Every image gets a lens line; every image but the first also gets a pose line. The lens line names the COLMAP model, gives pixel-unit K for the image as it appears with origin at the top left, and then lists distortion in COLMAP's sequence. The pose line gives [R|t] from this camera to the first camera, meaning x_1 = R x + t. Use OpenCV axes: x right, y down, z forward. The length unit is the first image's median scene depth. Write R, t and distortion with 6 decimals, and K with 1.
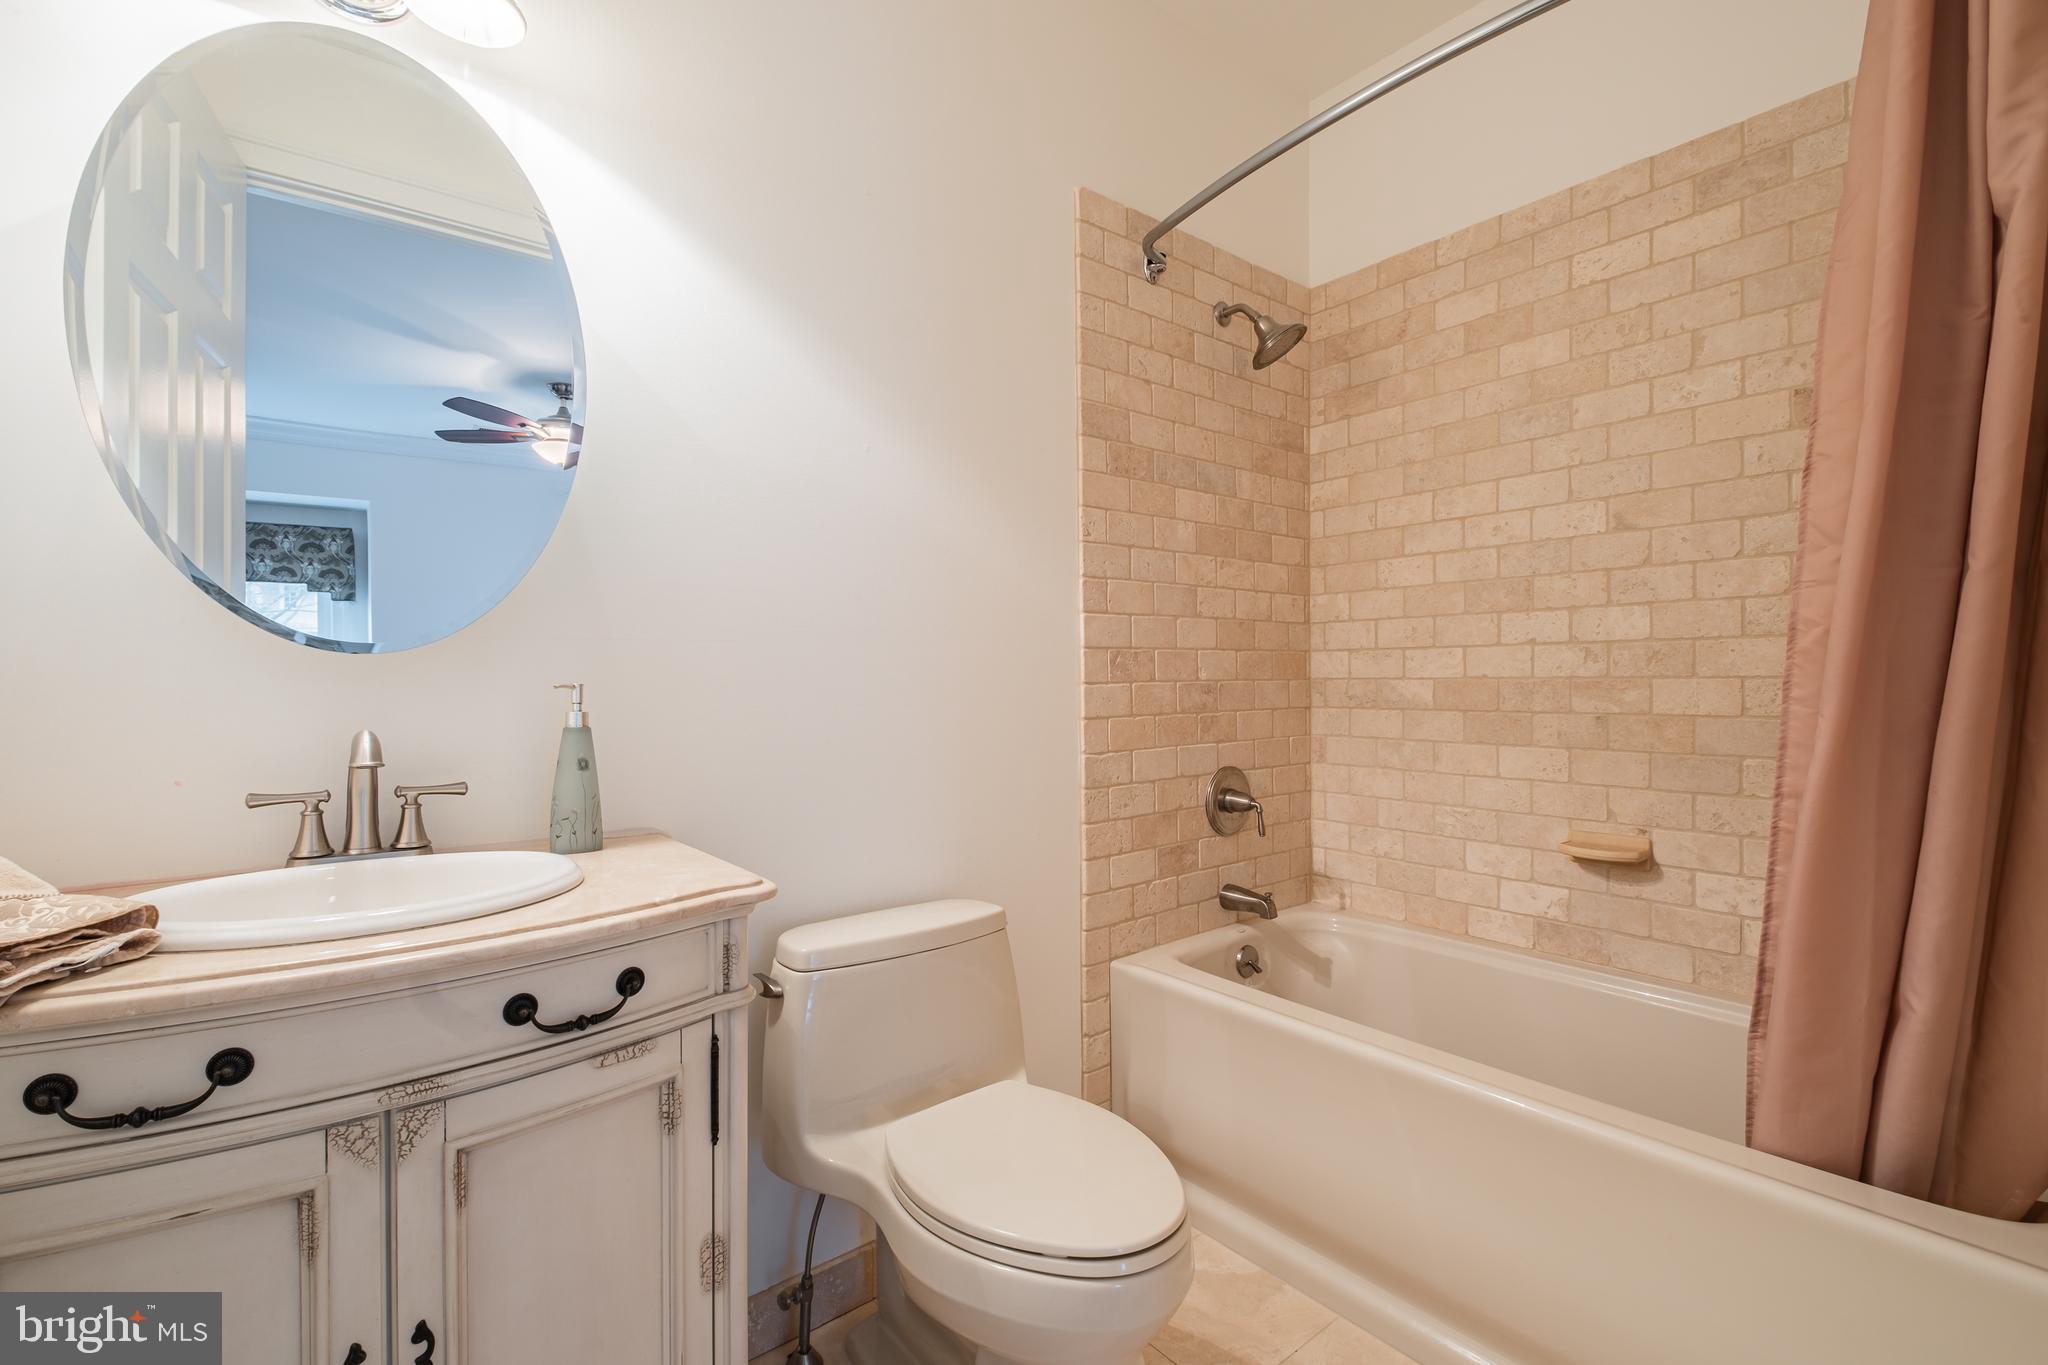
lens RADIAL K [[895.1, 0, 1019.1], [0, 895.1, 688.8], [0, 0, 1]] dist [-0.003106, -0.001387]
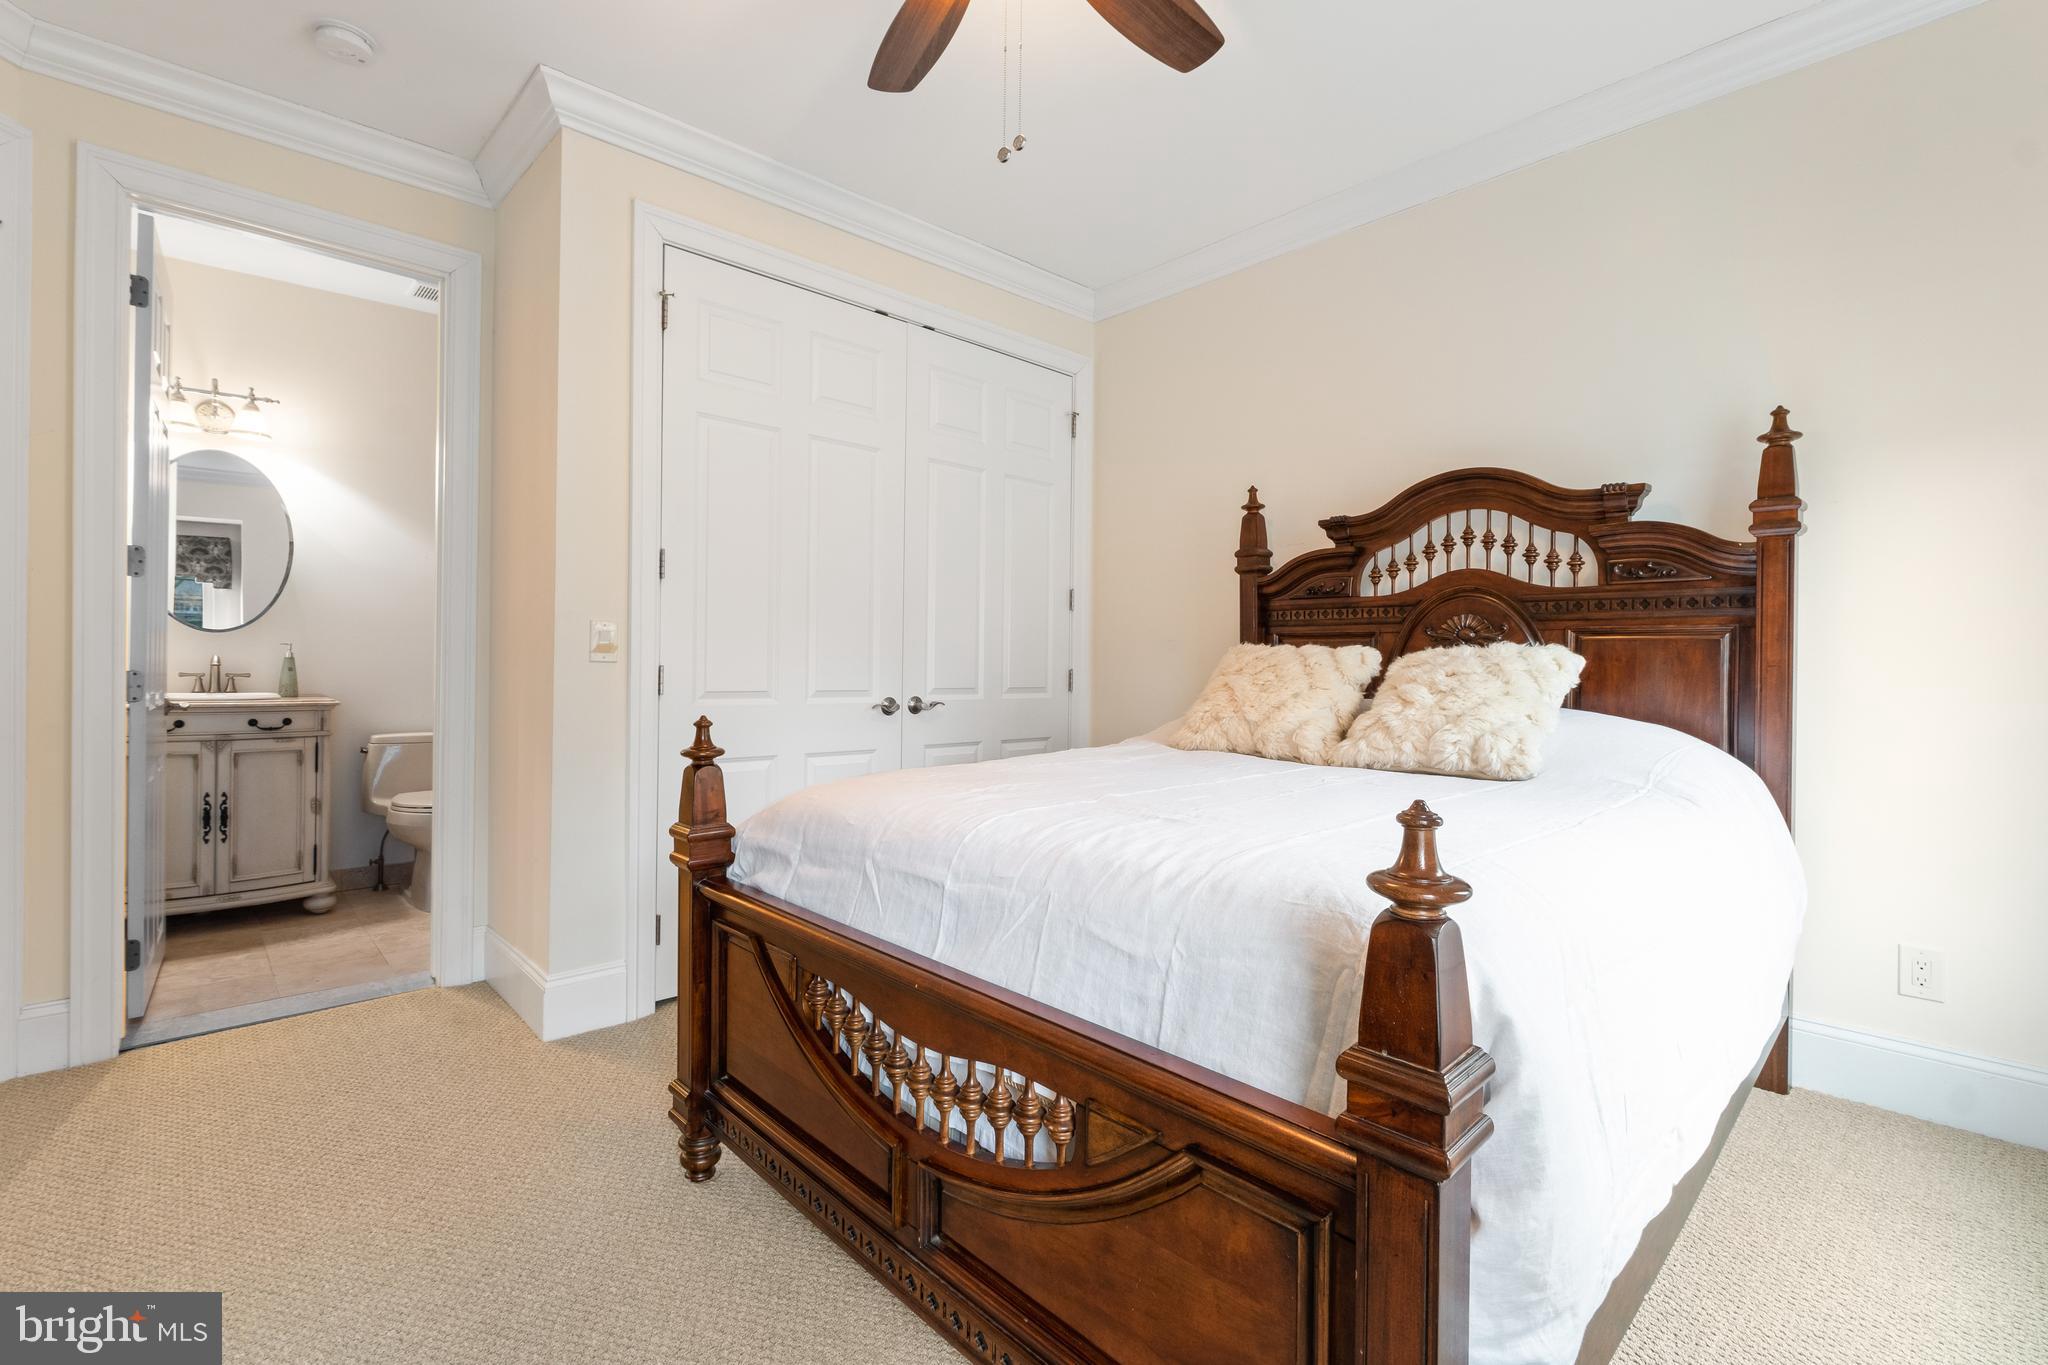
lens RADIAL K [[895.1, 0, 1012.1], [0, 895.1, 681.8], [0, 0, 1]] dist [-0.003106, -0.001387]
pose [[0.997268, 0.021247, 0.070747, 1.929062], [-0.021821, 0.999735, 0.007352, 0.054756], [-0.070572, -0.008876, 0.997467, -2.444576]]
